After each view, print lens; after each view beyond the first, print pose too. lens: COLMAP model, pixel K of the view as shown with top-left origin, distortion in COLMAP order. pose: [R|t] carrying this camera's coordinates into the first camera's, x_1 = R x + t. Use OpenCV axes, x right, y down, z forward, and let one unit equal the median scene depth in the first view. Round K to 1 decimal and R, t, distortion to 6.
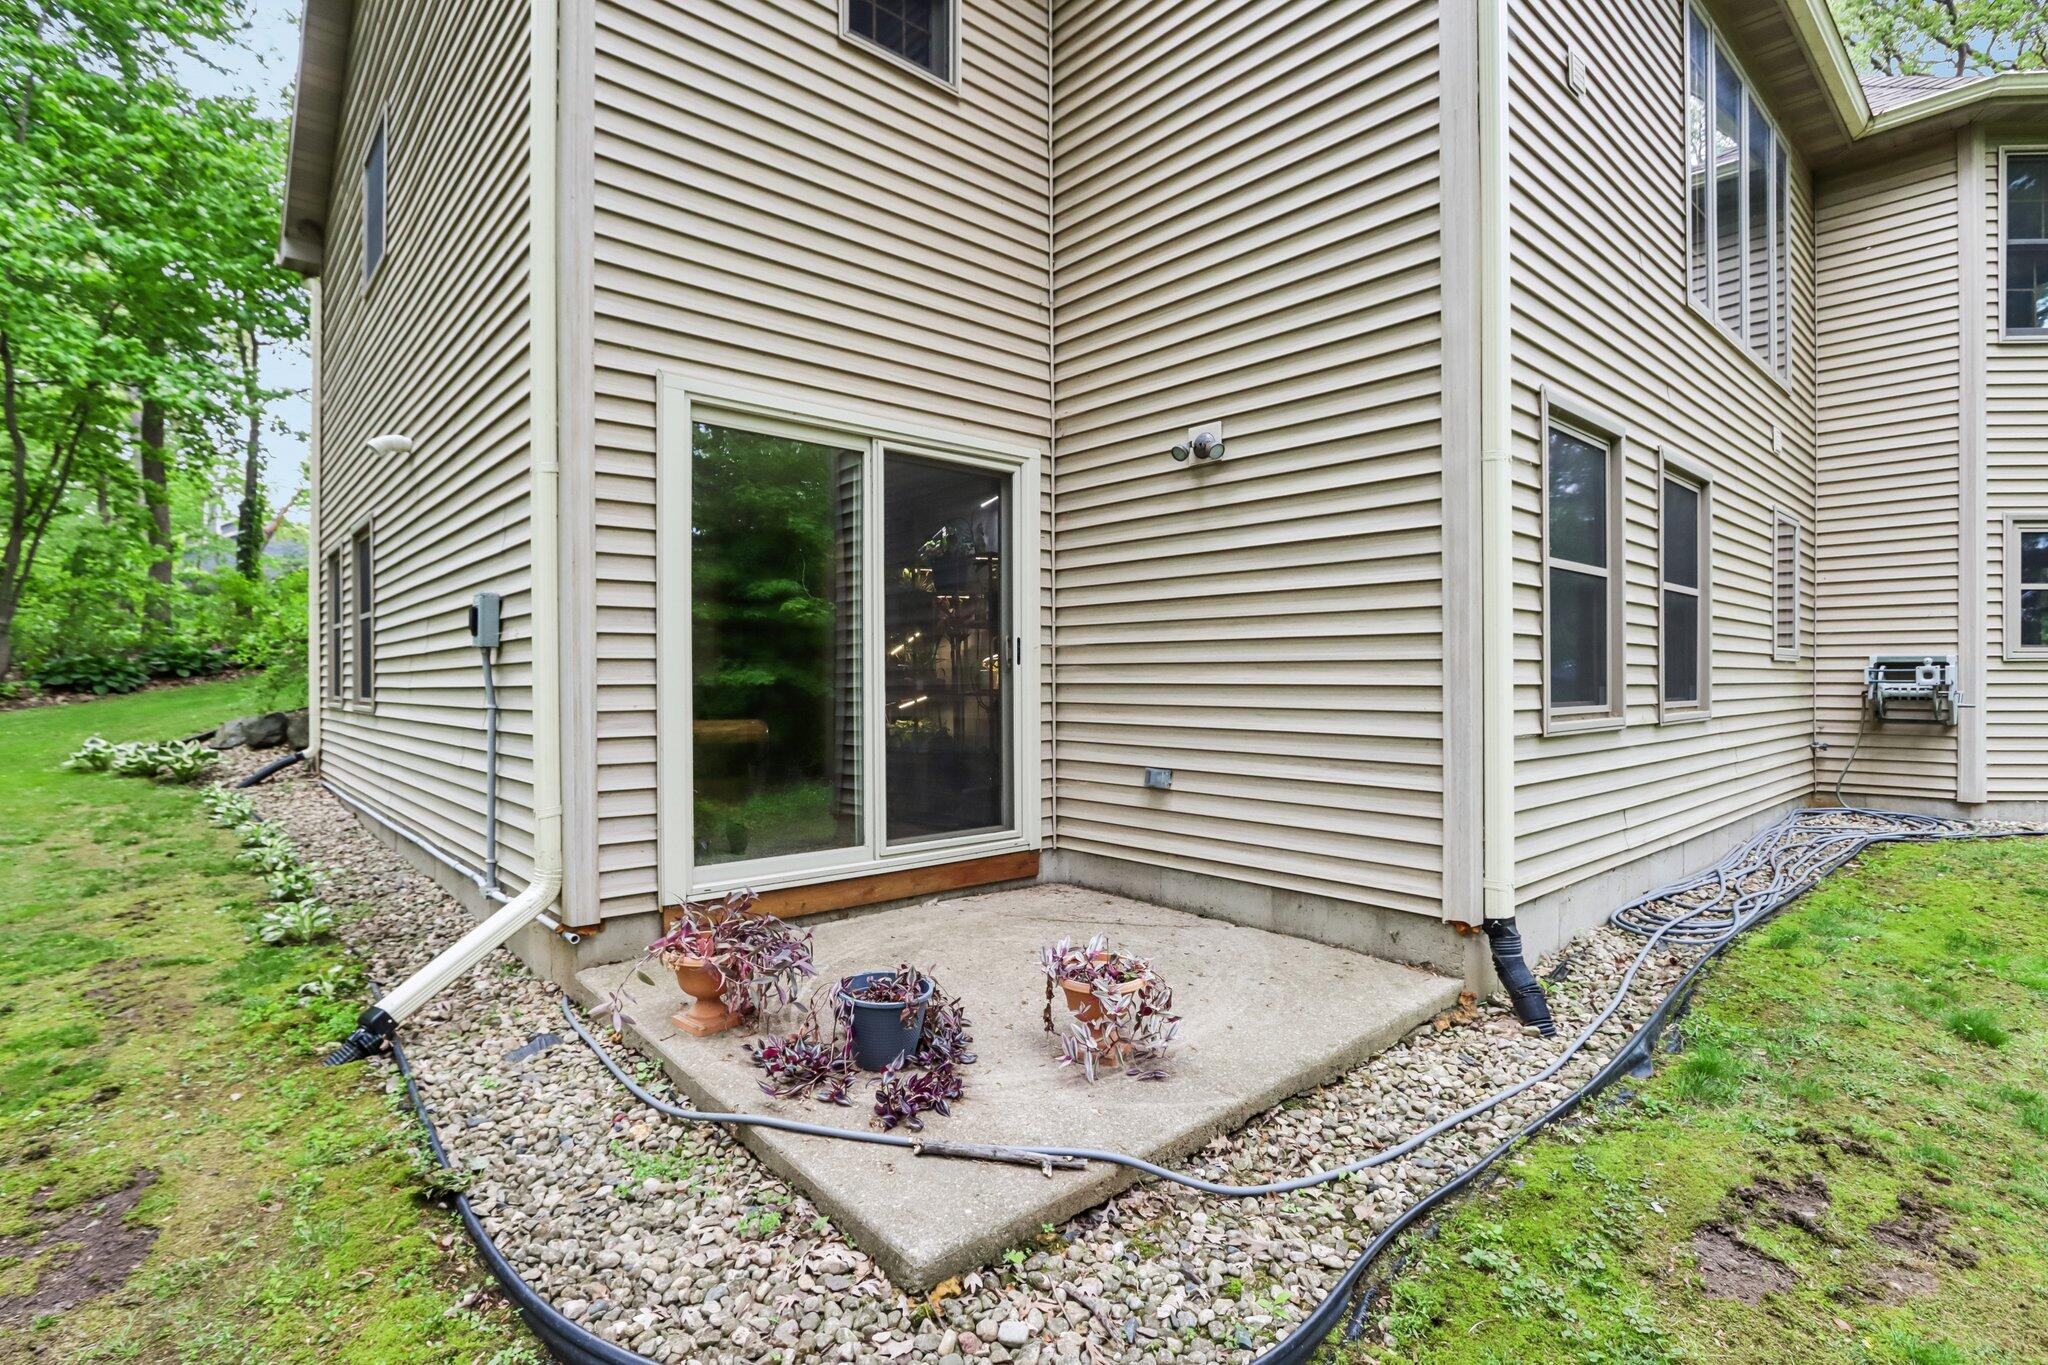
lens RADIAL K [[967.8, 0, 1029.7], [0, 967.8, 601.1], [0, 0, 1]] dist [-0.024018, 0.000127]
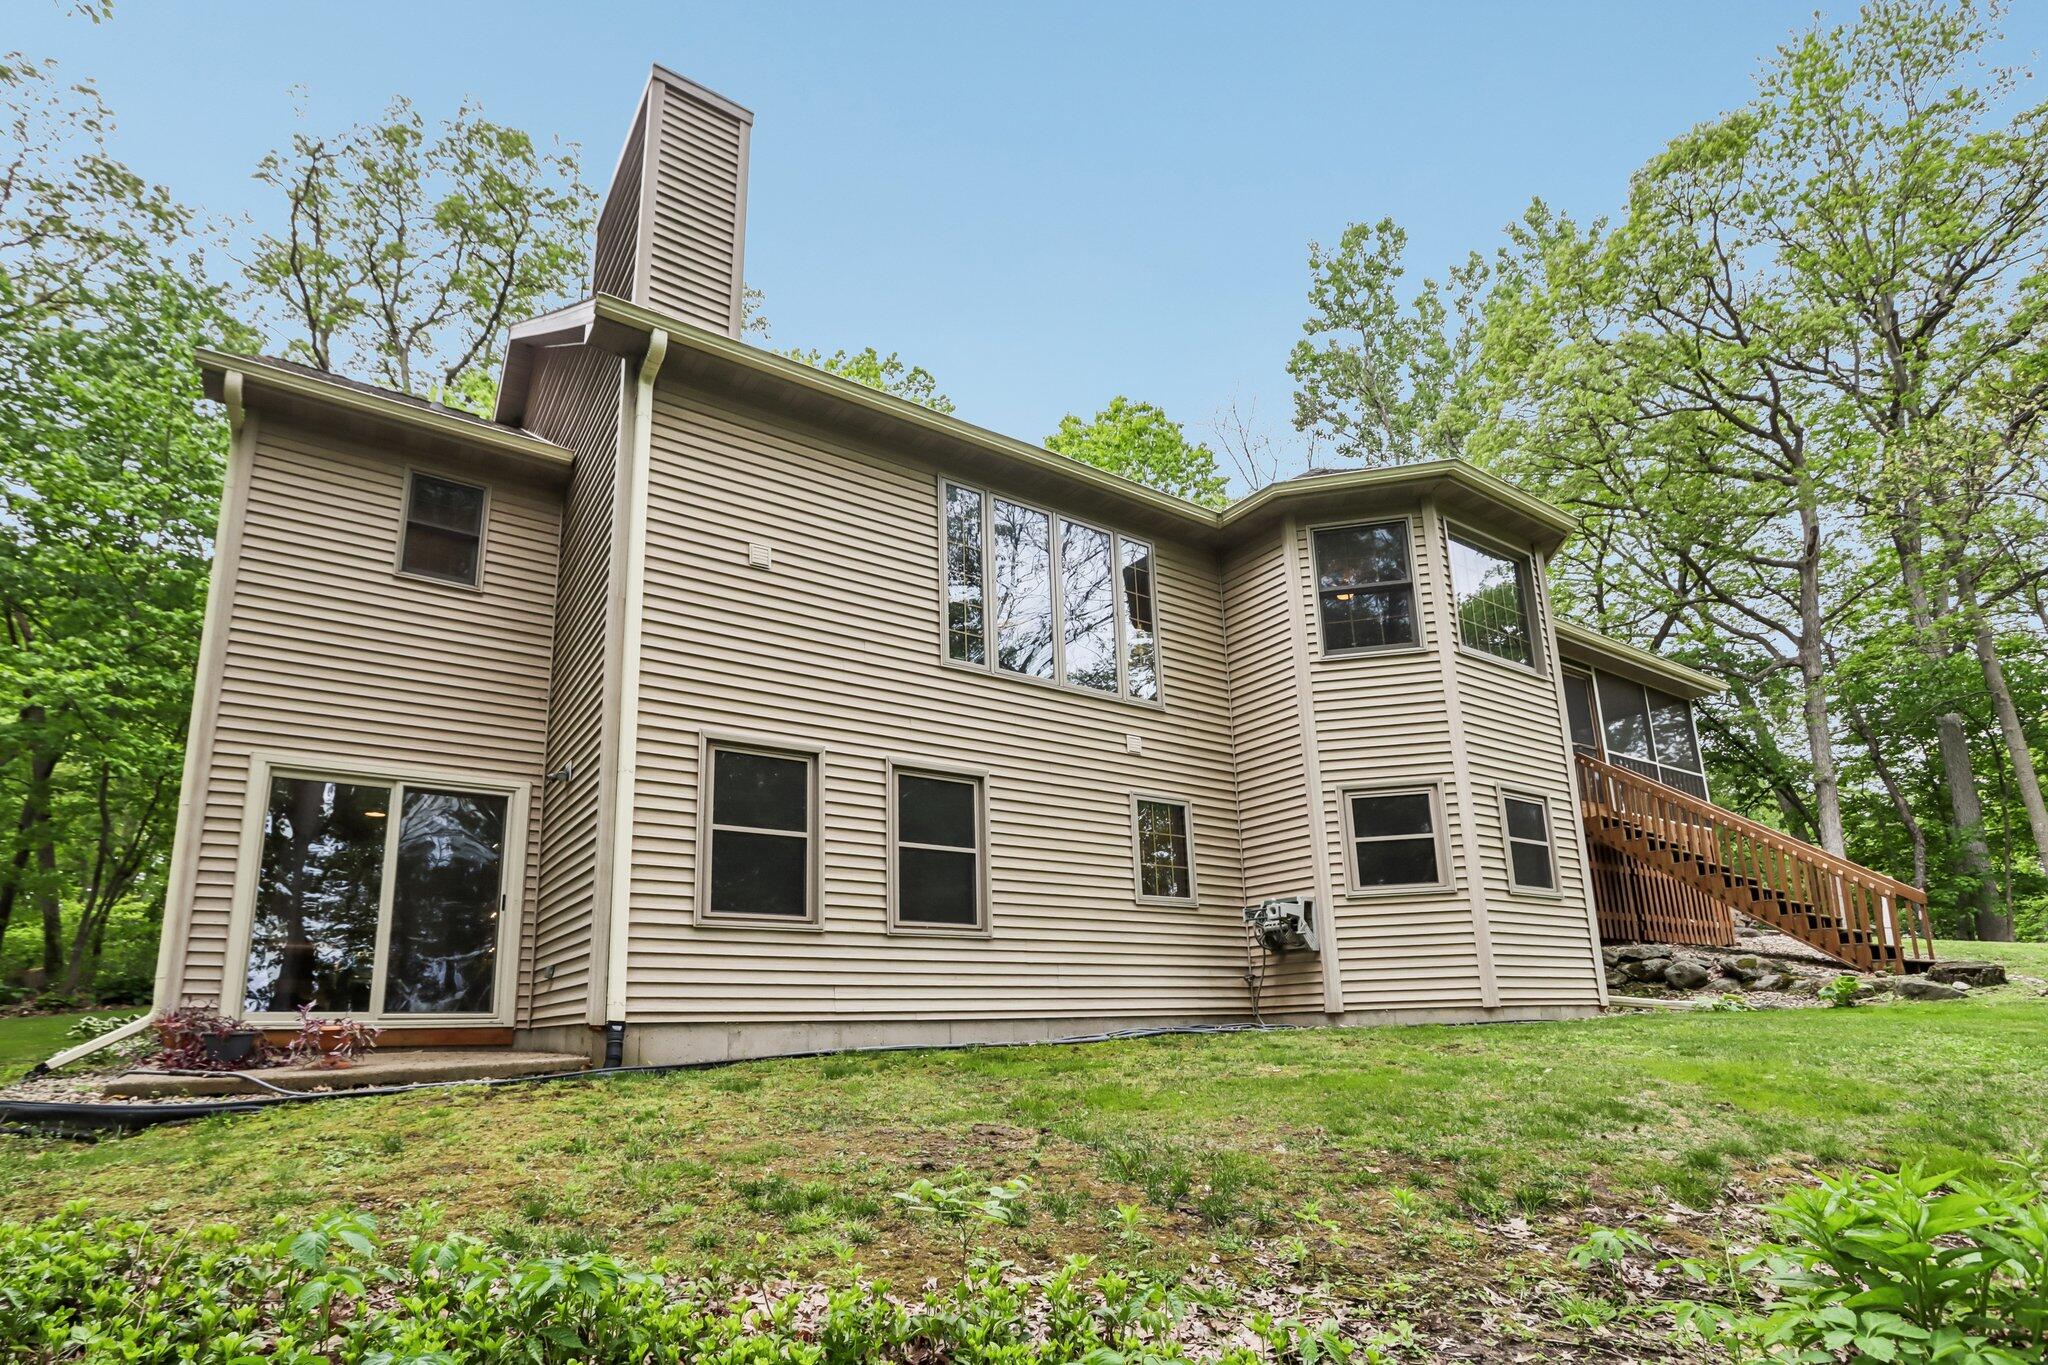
lens RADIAL K [[979.0, 0, 1028.4], [0, 979.0, 738.9], [0, 0, 1]] dist [-0.013045, 0.000052]
pose [[0.990030, -0.065269, -0.124825, 1.082135], [0.037407, 0.976175, -0.213737, 0.165884], [0.135801, 0.206937, 0.968883, -0.549248]]
